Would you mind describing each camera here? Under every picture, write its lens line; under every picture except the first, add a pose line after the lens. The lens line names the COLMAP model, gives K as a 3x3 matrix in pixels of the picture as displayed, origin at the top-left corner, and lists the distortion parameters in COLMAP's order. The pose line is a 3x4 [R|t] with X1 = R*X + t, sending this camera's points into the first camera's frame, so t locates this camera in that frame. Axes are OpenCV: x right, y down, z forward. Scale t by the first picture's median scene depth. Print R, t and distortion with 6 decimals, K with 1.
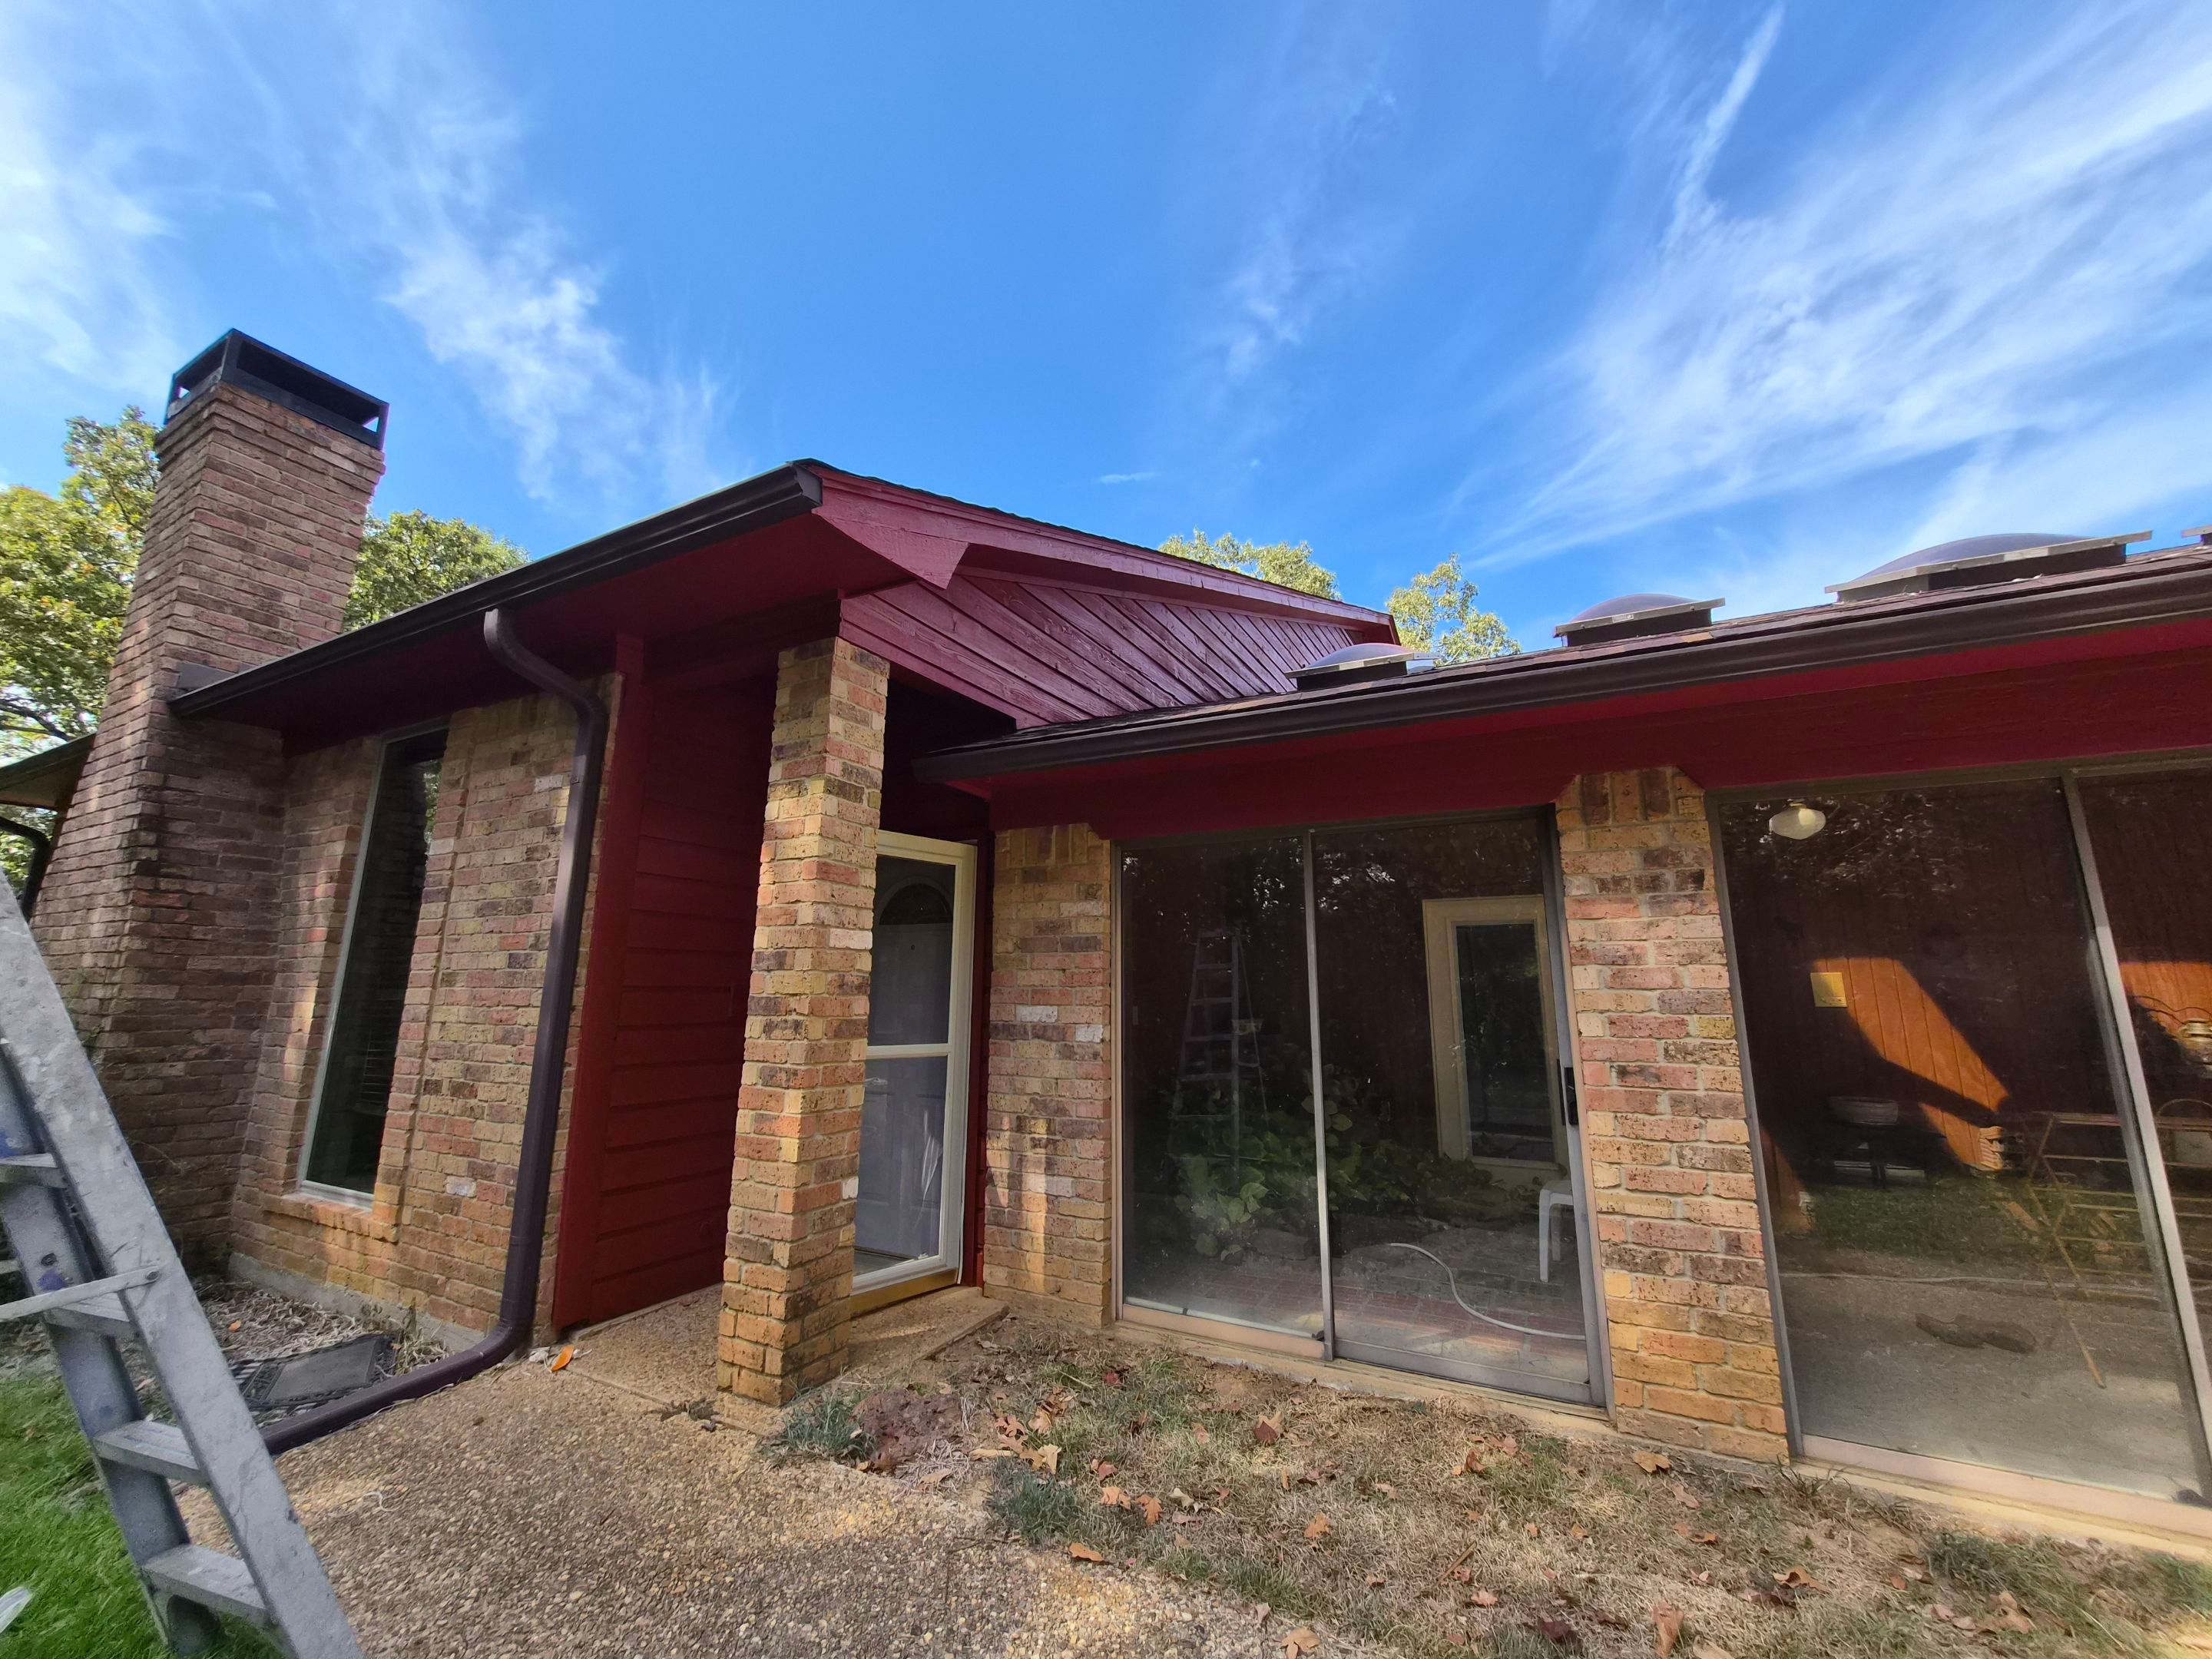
lens RADIAL K [[868.8, 0, 1101.9], [0, 868.8, 825.4], [0, 0, 1]] dist [0.000090, -0.000171]
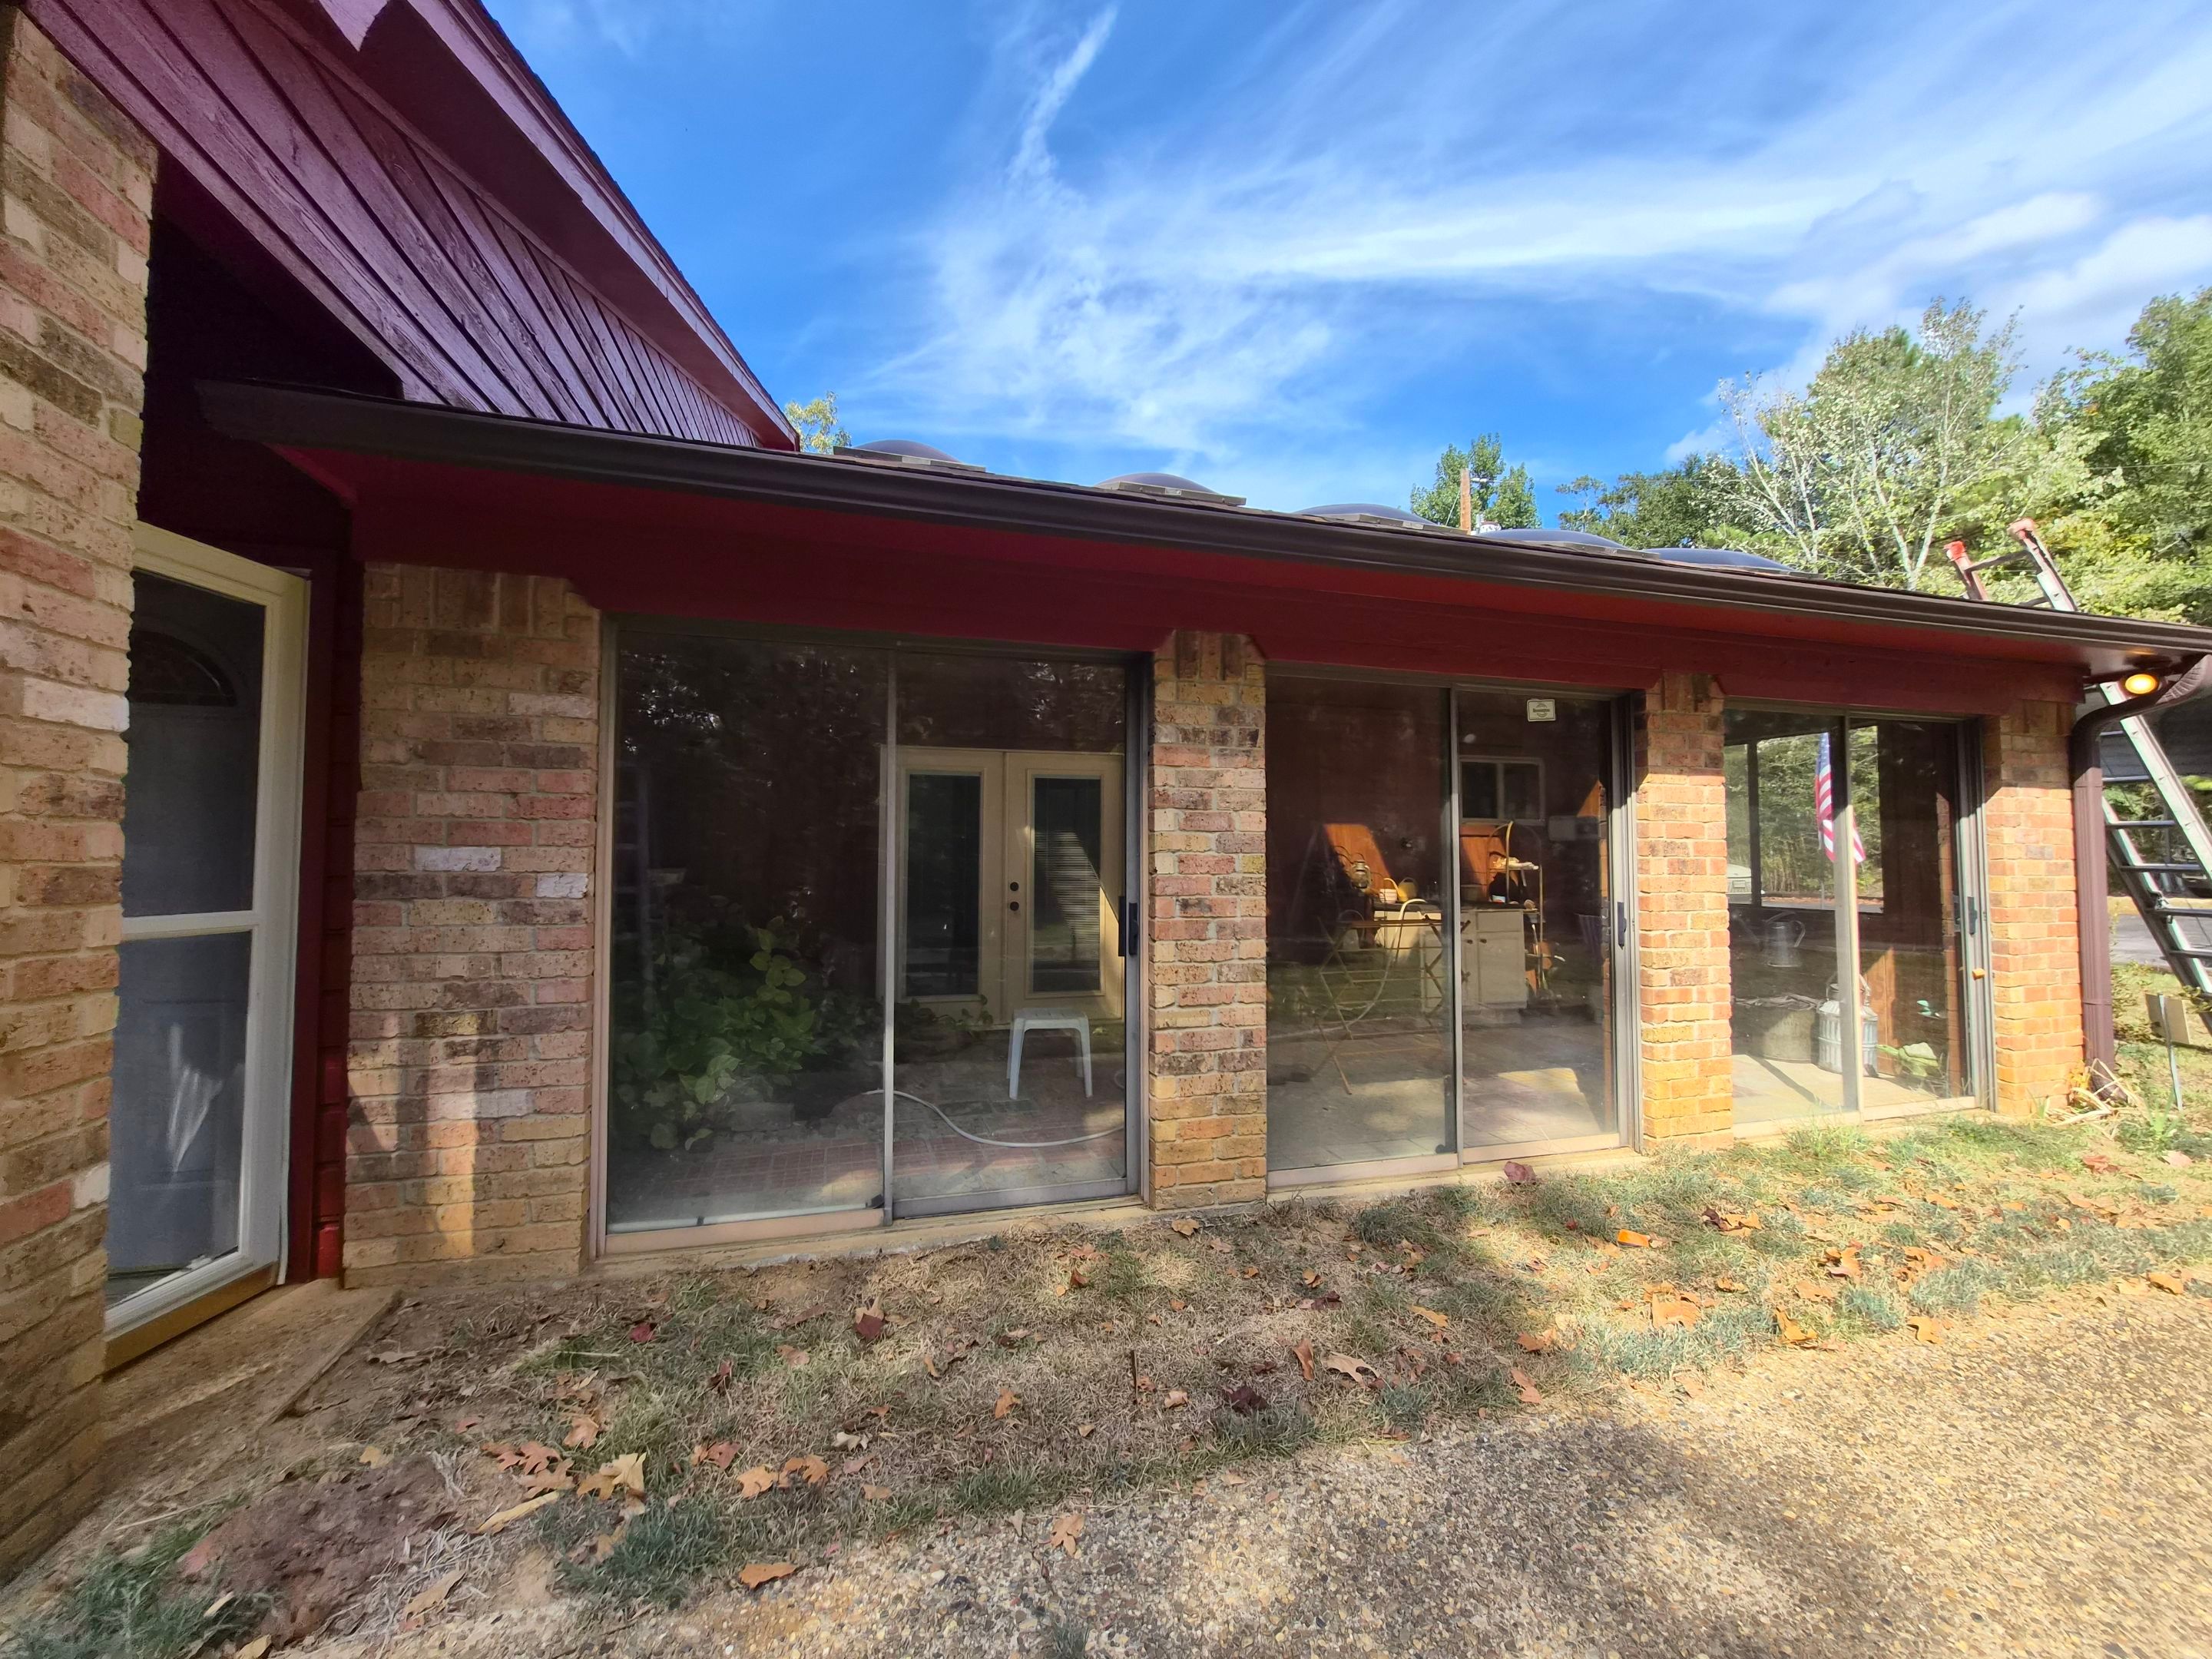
lens RADIAL K [[873.9, 0, 1106.0], [0, 873.9, 829.5], [0, 0, 1]] dist [0.001141, -0.000284]
pose [[0.725639, 0.019280, 0.687805, -0.204979], [-0.135007, 0.984166, 0.114846, 0.064269], [-0.674701, -0.176196, 0.716753, 0.245668]]
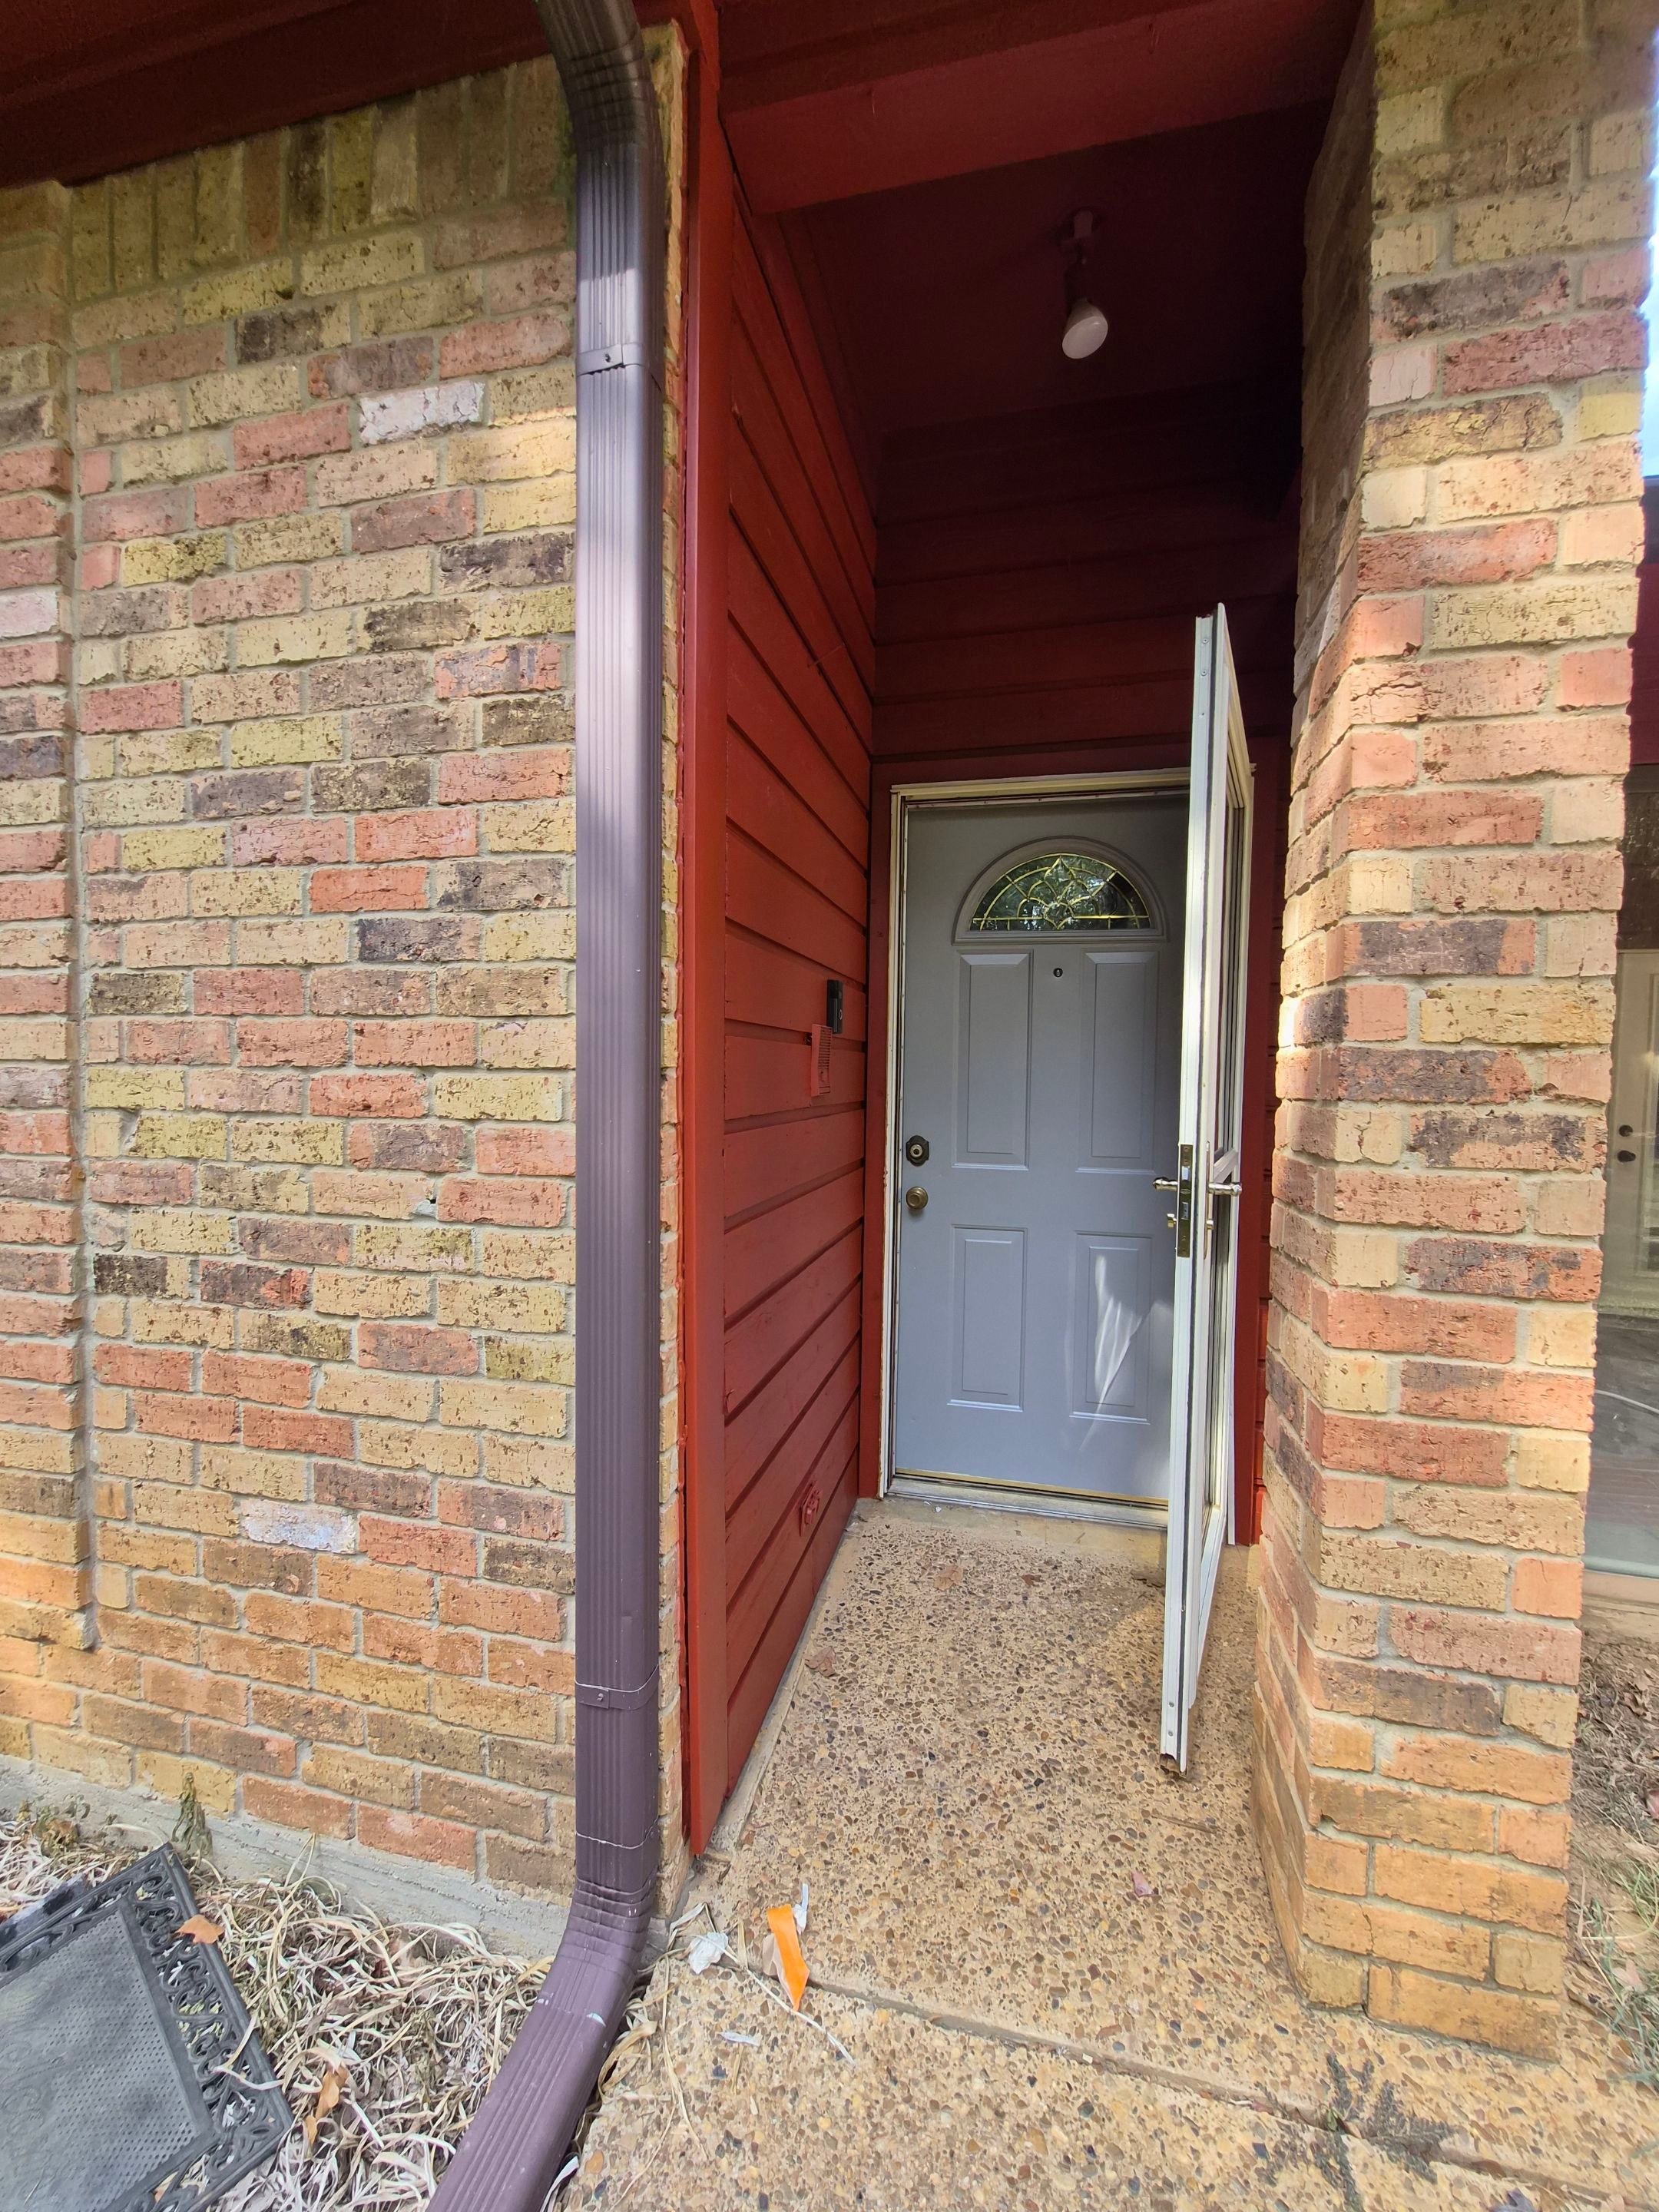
lens RADIAL K [[868.8, 0, 841.5], [0, 868.8, 1114.1], [0, 0, 1]] dist [0.000090, -0.000171]
pose [[0.965547, 0.000161, 0.260230, -0.695622], [-0.062845, 0.970545, 0.232578, 0.153154], [-0.252527, -0.240919, 0.937117, 0.713508]]
